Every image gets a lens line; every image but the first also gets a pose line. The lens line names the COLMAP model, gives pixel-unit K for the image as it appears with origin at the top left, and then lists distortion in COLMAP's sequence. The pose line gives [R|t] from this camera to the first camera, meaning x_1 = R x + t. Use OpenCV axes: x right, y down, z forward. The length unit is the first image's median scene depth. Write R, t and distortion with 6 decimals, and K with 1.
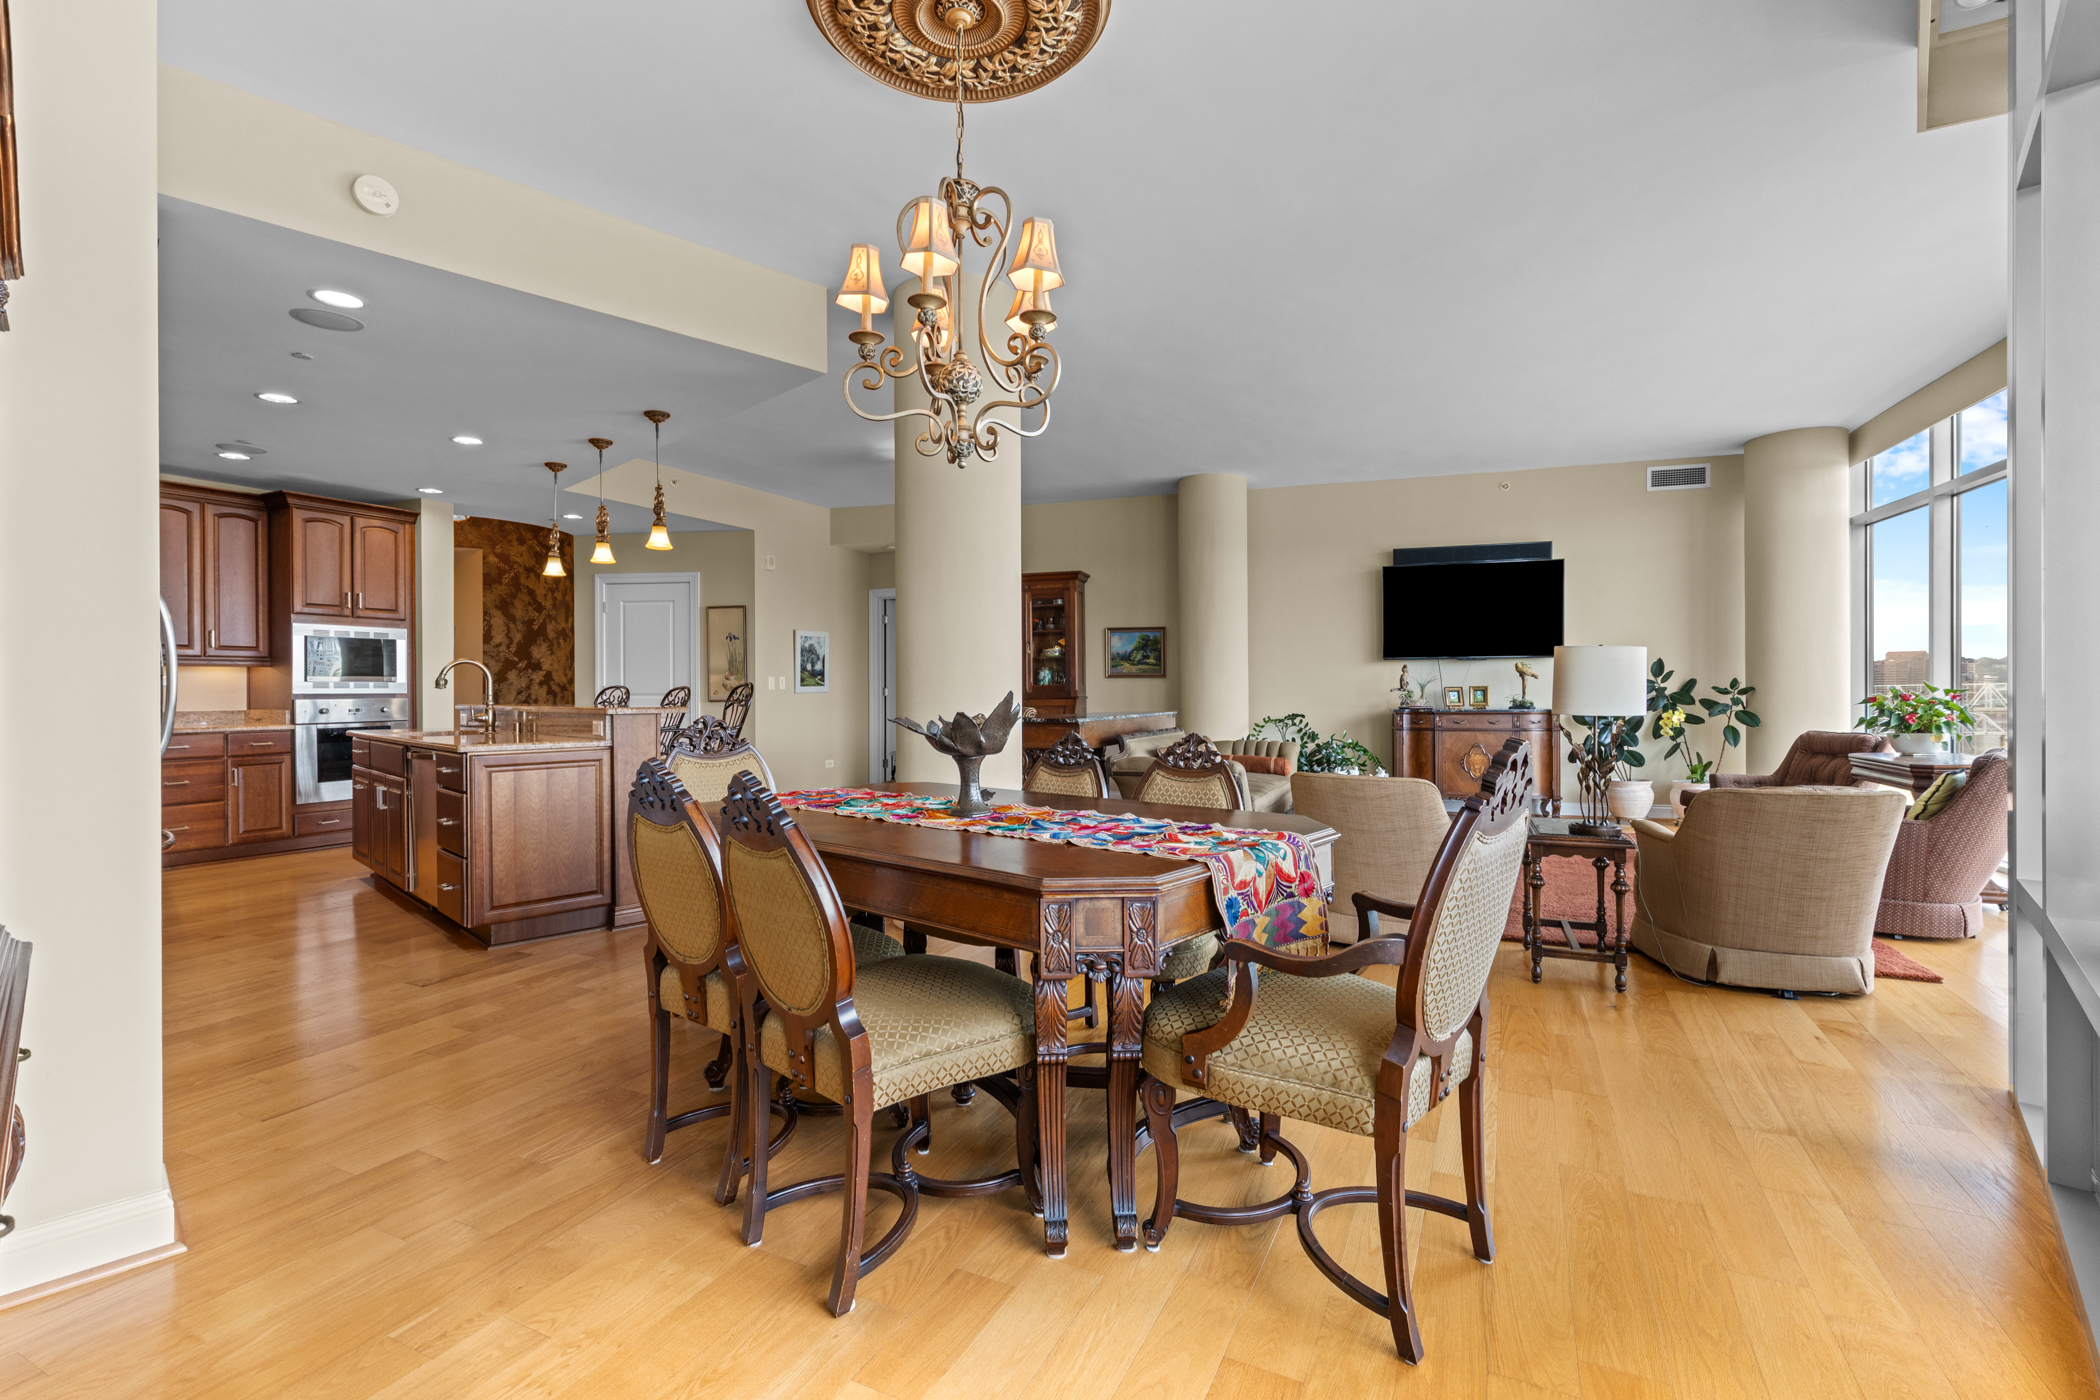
lens RADIAL K [[948.7, 0, 1049.1], [0, 948.7, 693.0], [0, 0, 1]] dist [0.003811, 0.000340]
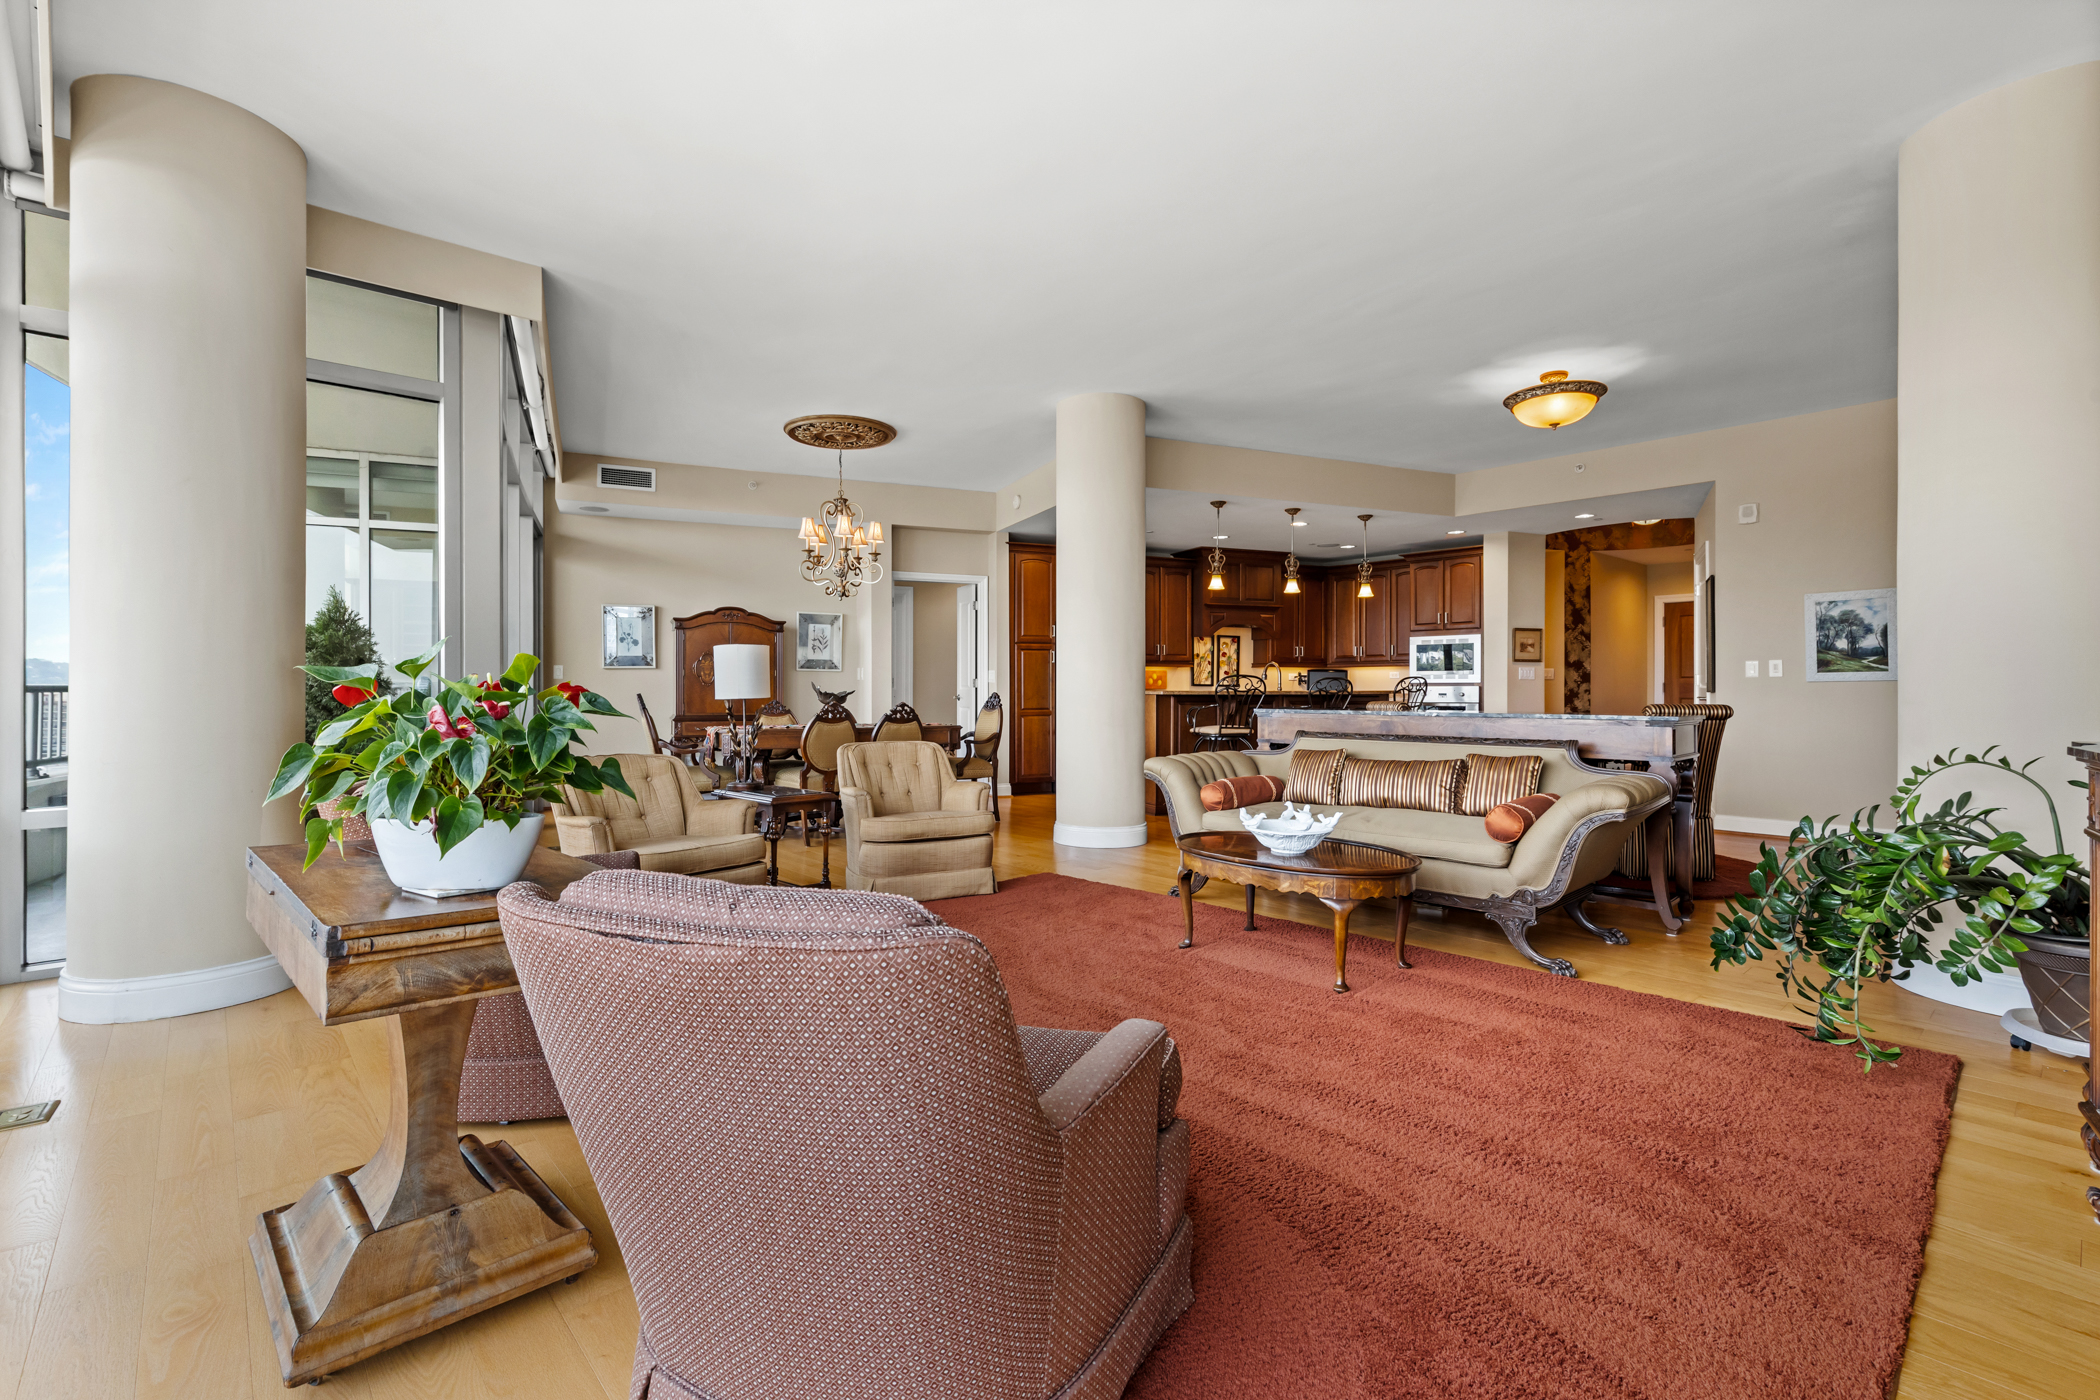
lens RADIAL K [[948.7, 0, 1051.0], [0, 948.7, 692.0], [0, 0, 1]] dist [0.003811, 0.000340]
pose [[-0.375092, 0.007405, -0.926958, 0.803704], [-0.001811, 0.999960, 0.008721, 0.003460], [0.926986, 0.004950, -0.375063, 0.943879]]
